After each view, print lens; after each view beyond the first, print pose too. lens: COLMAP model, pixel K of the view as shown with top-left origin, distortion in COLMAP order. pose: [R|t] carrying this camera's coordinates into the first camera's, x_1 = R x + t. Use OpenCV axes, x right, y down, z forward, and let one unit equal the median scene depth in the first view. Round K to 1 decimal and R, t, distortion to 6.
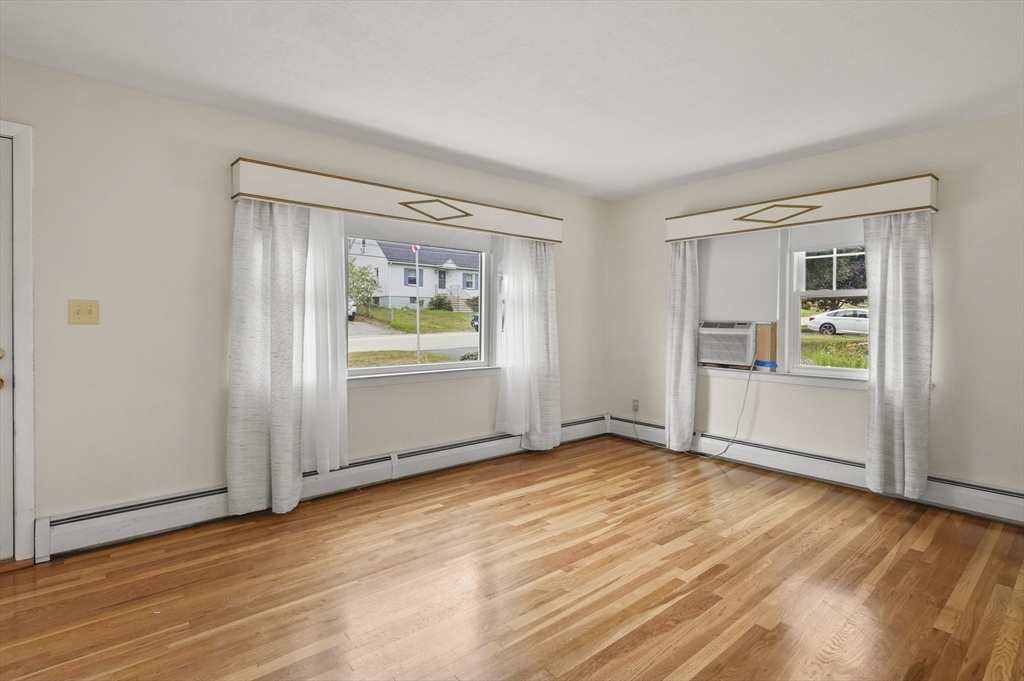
lens RADIAL K [[508.0, 0, 503.2], [0, 508.0, 333.4], [0, 0, 1]] dist [0.002159, -0.002163]
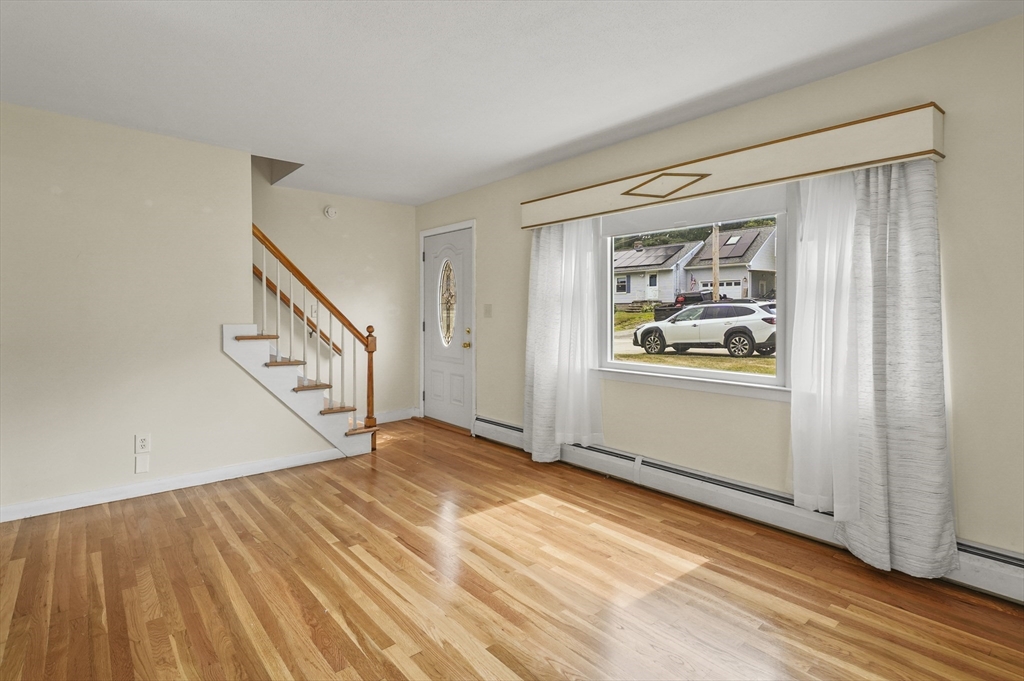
lens RADIAL K [[508.0, 0, 507.3], [0, 508.0, 314.3], [0, 0, 1]] dist [0.002159, -0.002163]
pose [[0.006531, -0.002223, -0.999976, 0.923540], [-0.029024, 0.999576, -0.002412, -0.022438], [0.999557, 0.029040, 0.006463, 0.947754]]
